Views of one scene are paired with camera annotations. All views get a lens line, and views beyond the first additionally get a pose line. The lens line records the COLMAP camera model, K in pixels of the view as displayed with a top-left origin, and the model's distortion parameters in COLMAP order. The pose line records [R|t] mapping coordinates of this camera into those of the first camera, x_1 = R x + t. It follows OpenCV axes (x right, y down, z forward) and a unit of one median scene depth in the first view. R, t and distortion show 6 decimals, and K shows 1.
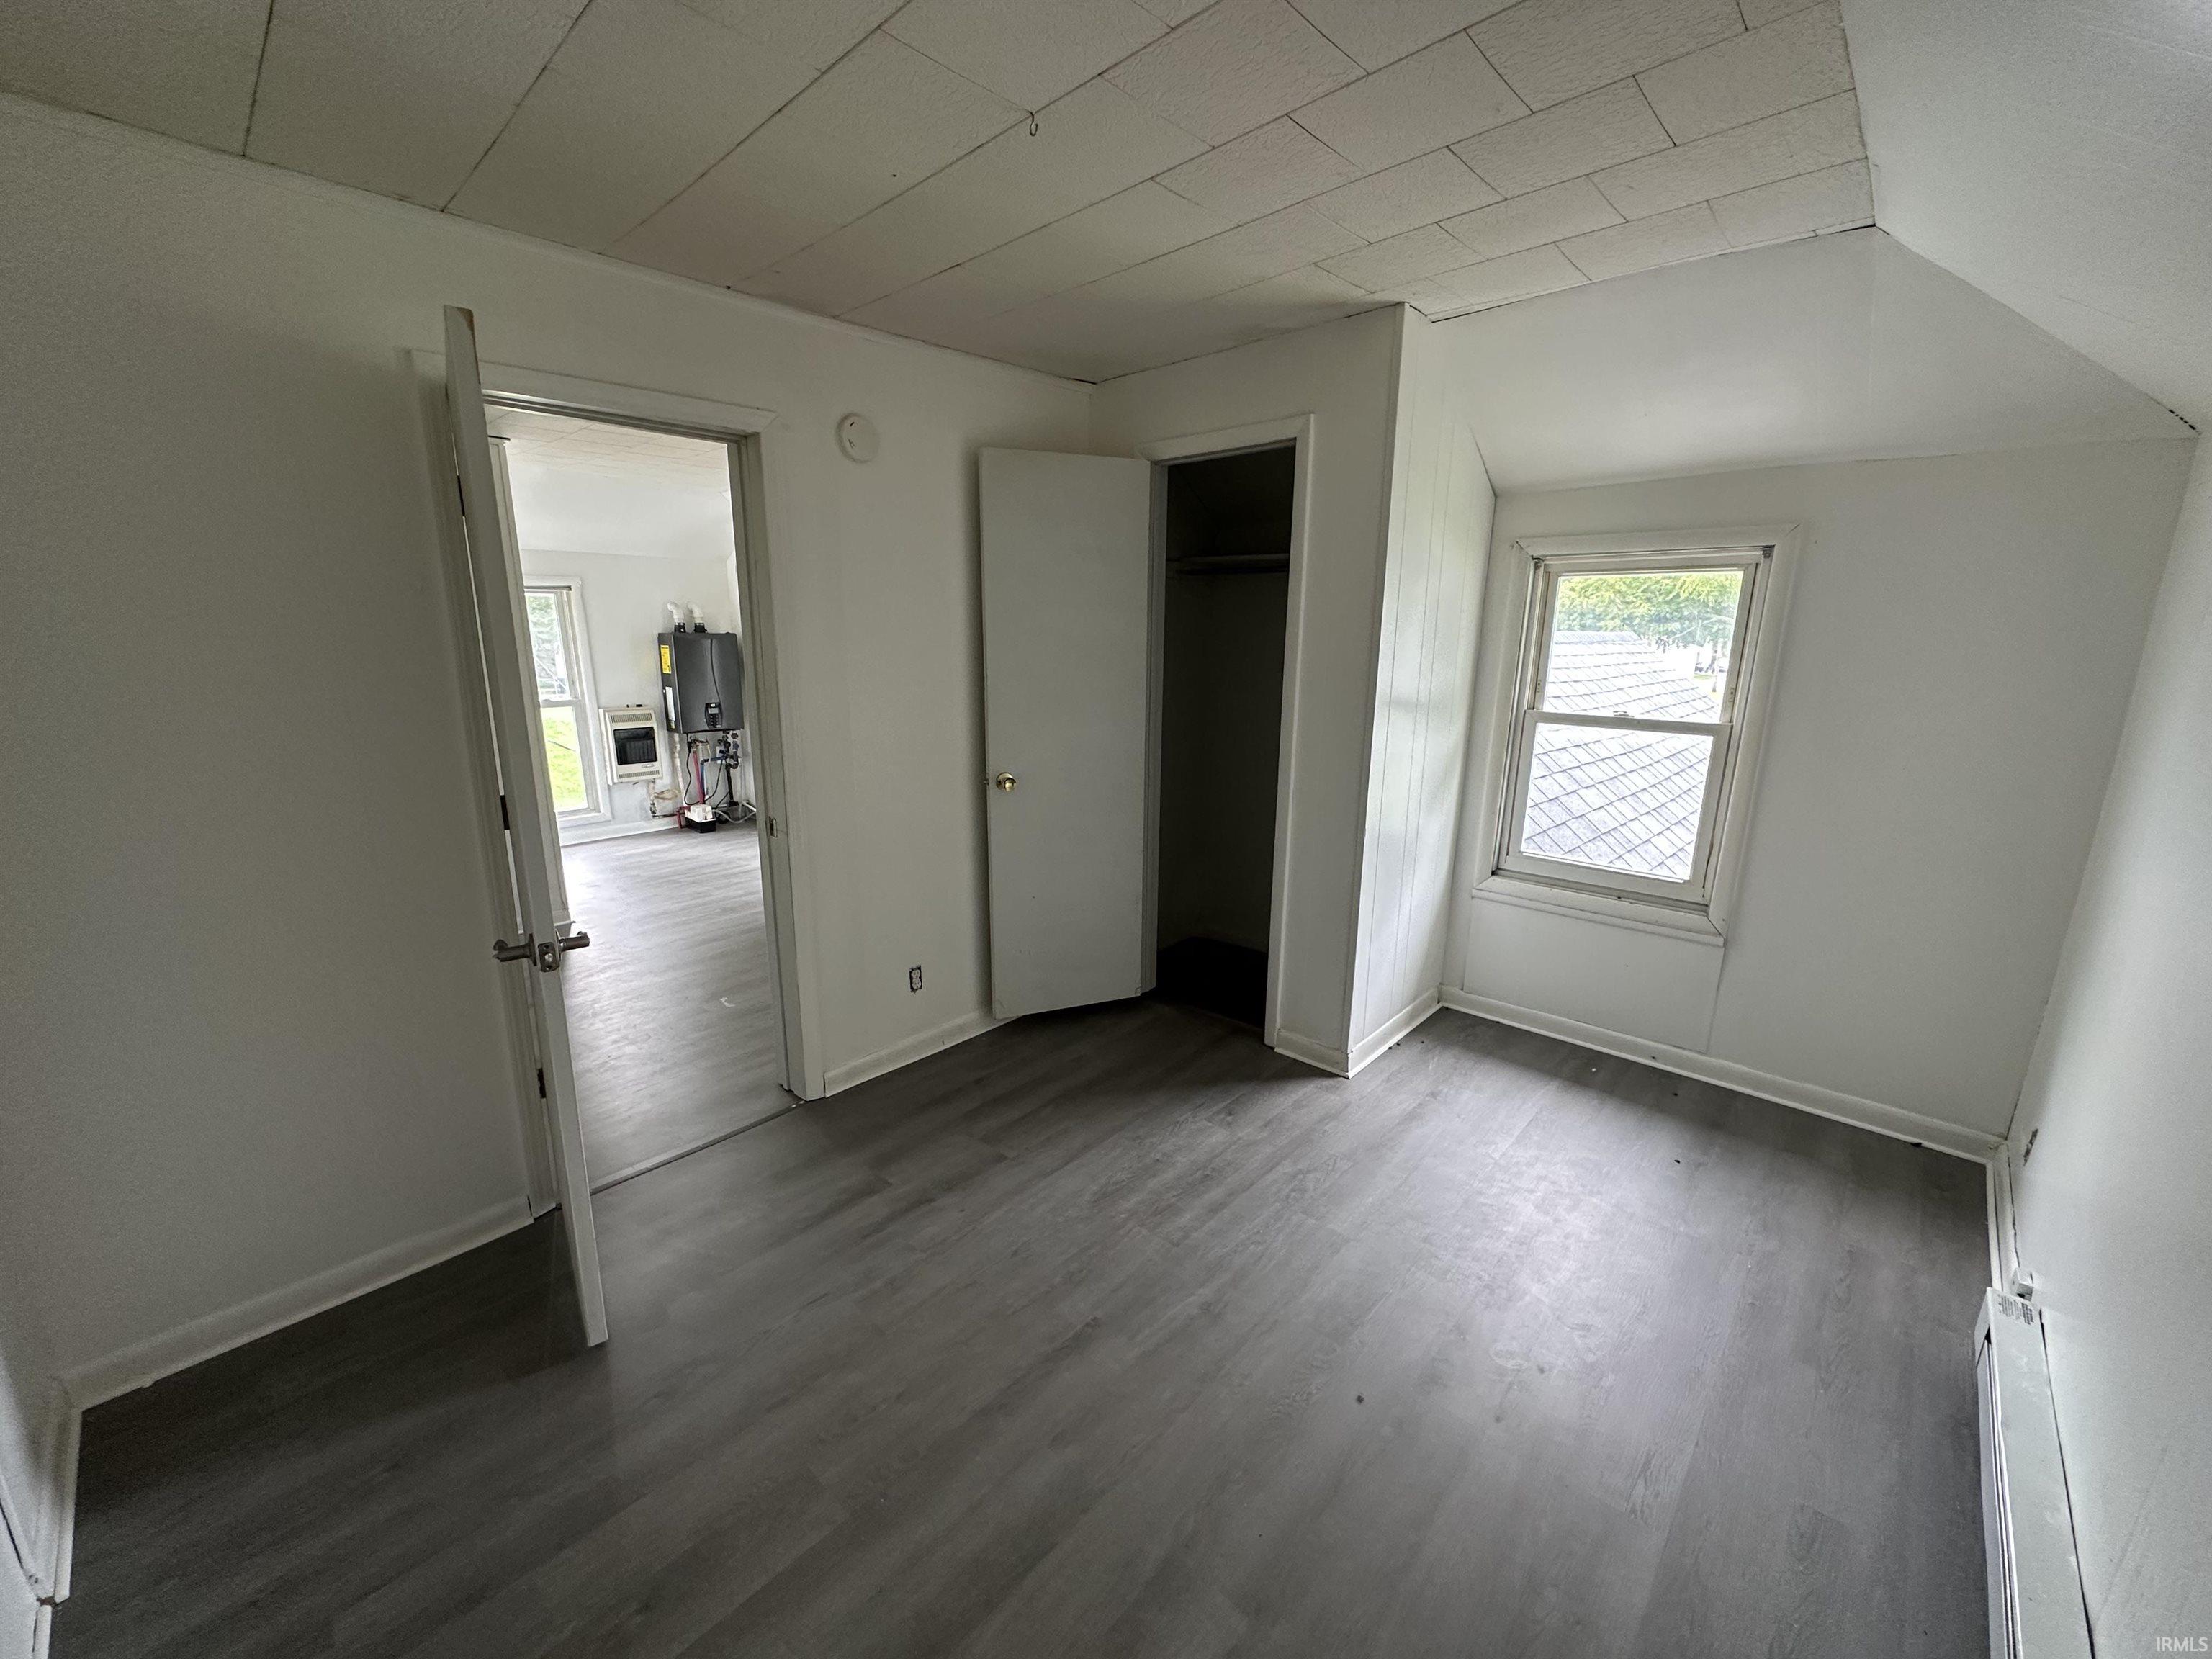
lens RADIAL K [[881.1, 0, 1107.1], [0, 881.1, 832.1], [0, 0, 1]] dist [-0.003062, -0.000271]
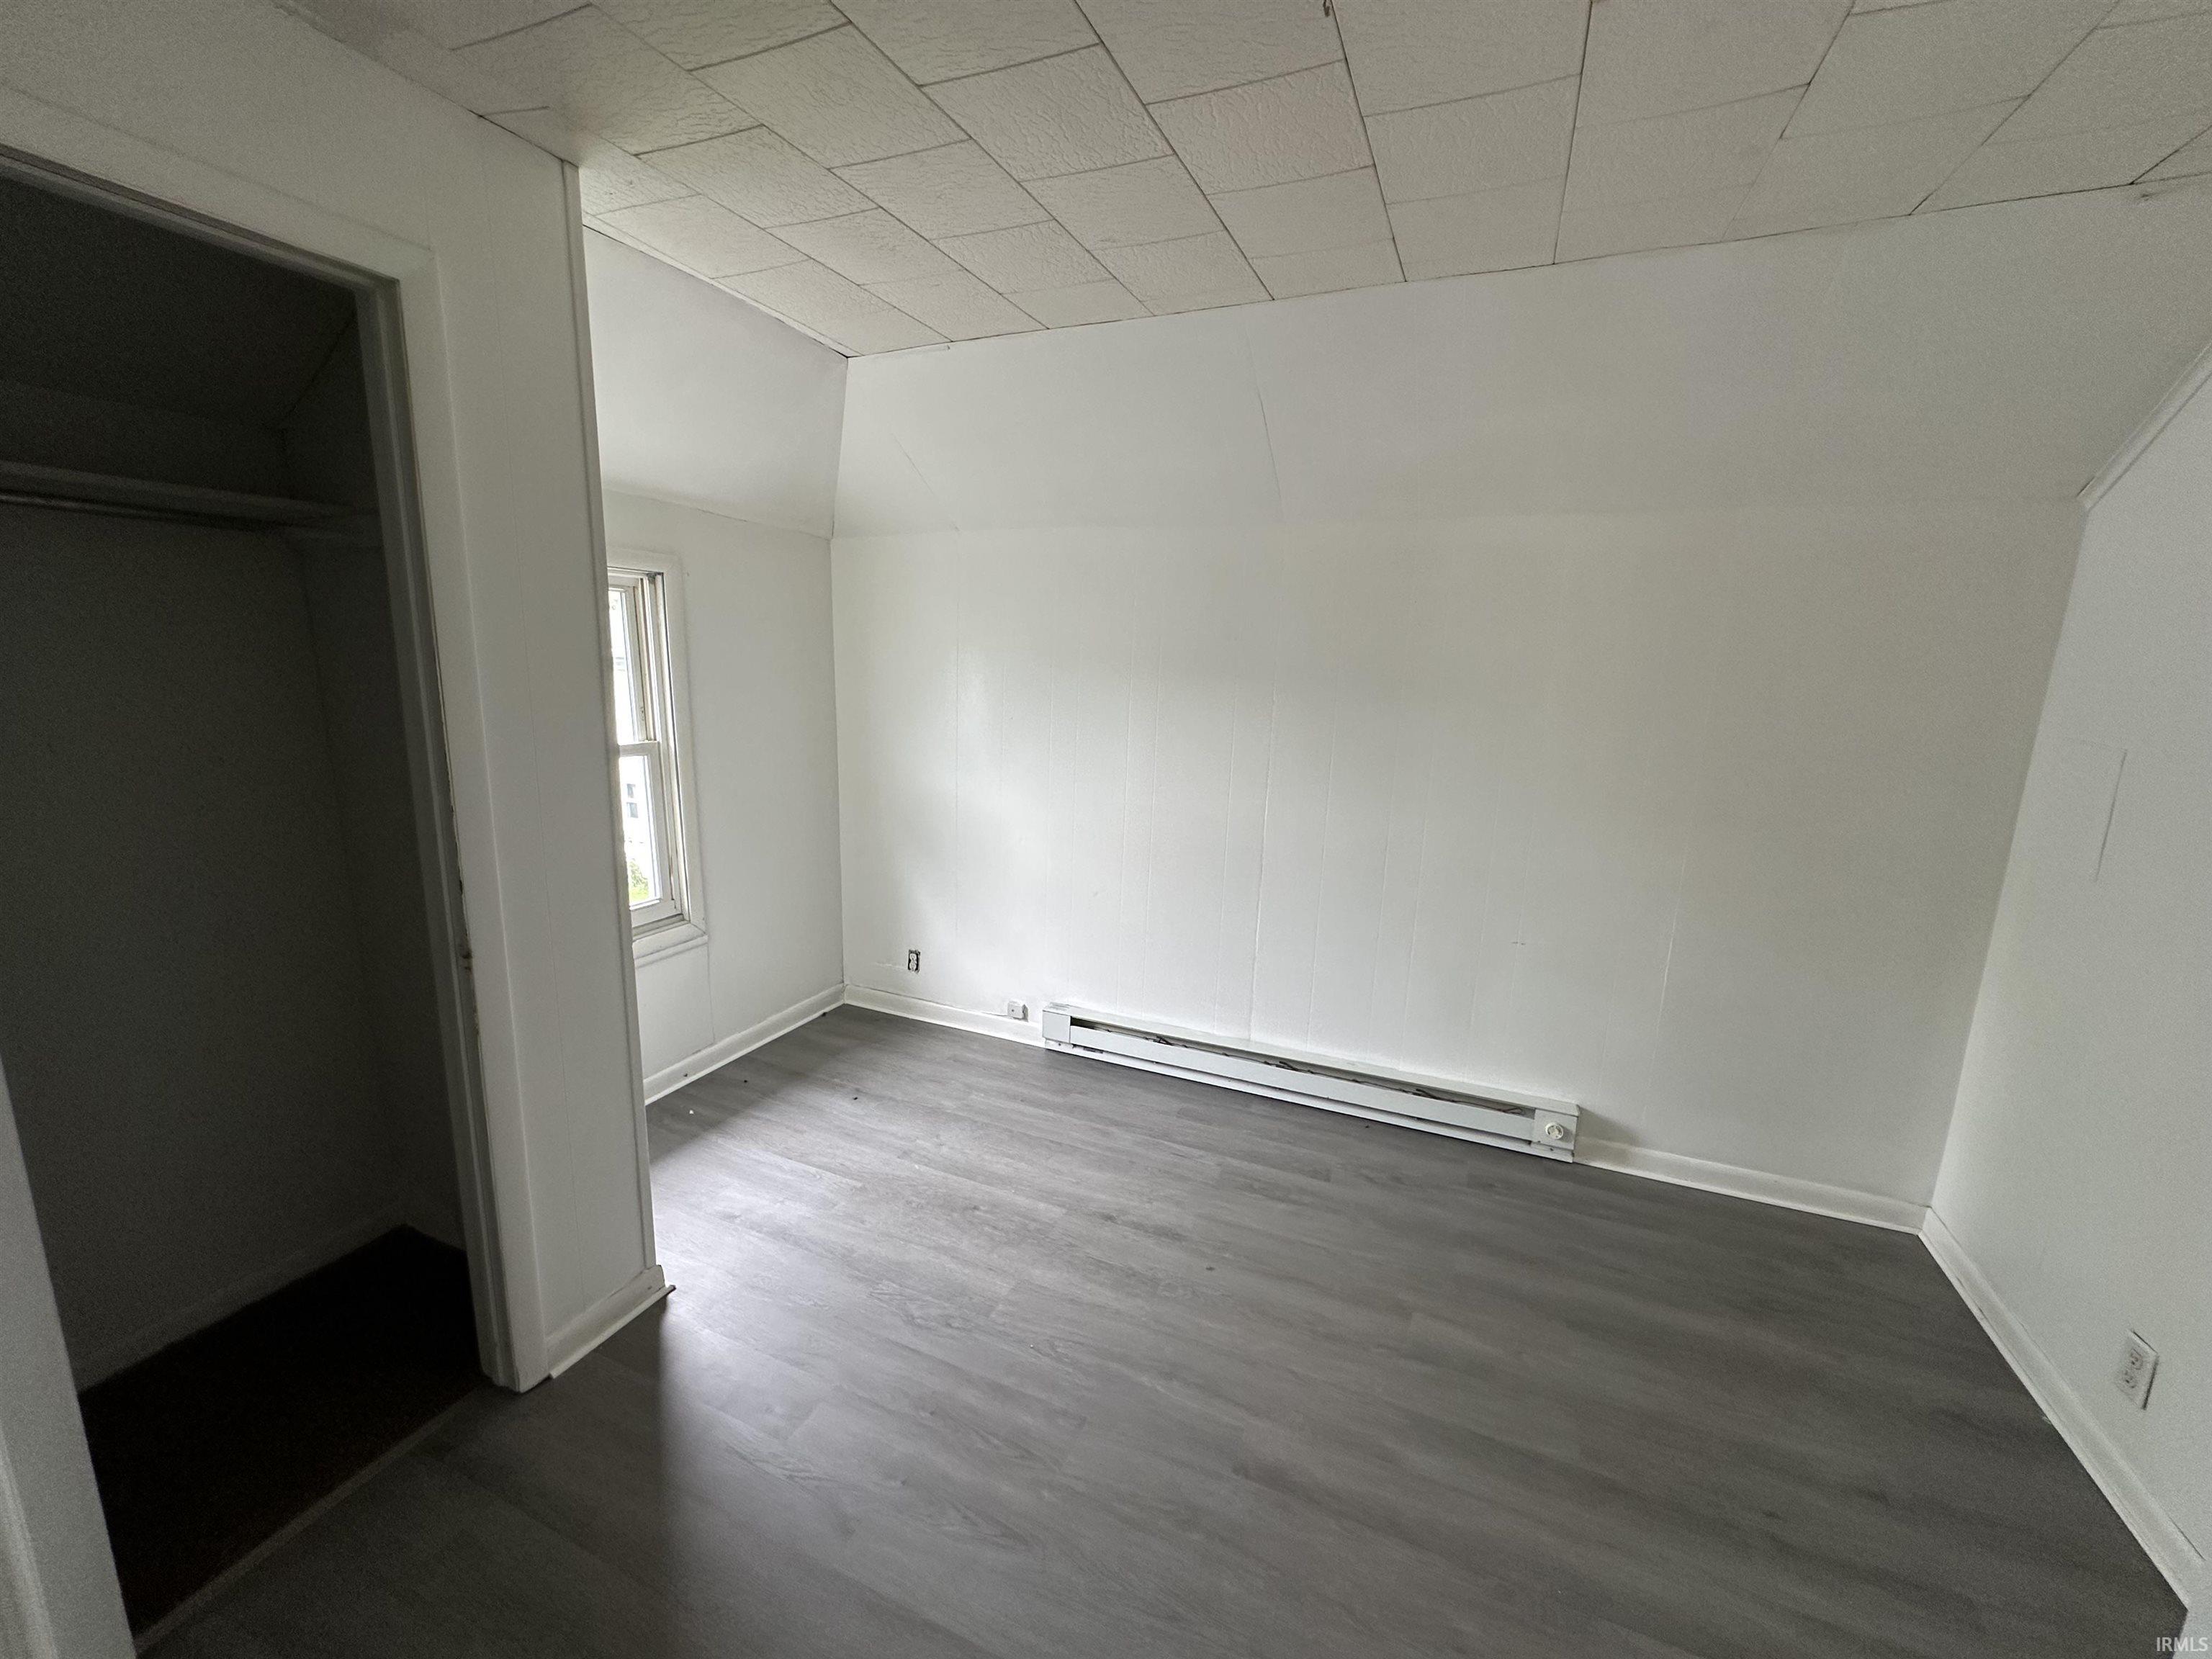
lens RADIAL K [[881.1, 0, 1107.1], [0, 881.1, 832.1], [0, 0, 1]] dist [-0.003062, -0.000271]
pose [[-0.337750, -0.196167, 0.920567, -0.574760], [0.186342, 0.944746, 0.269687, -0.261284], [-0.922606, 0.262627, -0.282533, 1.074882]]
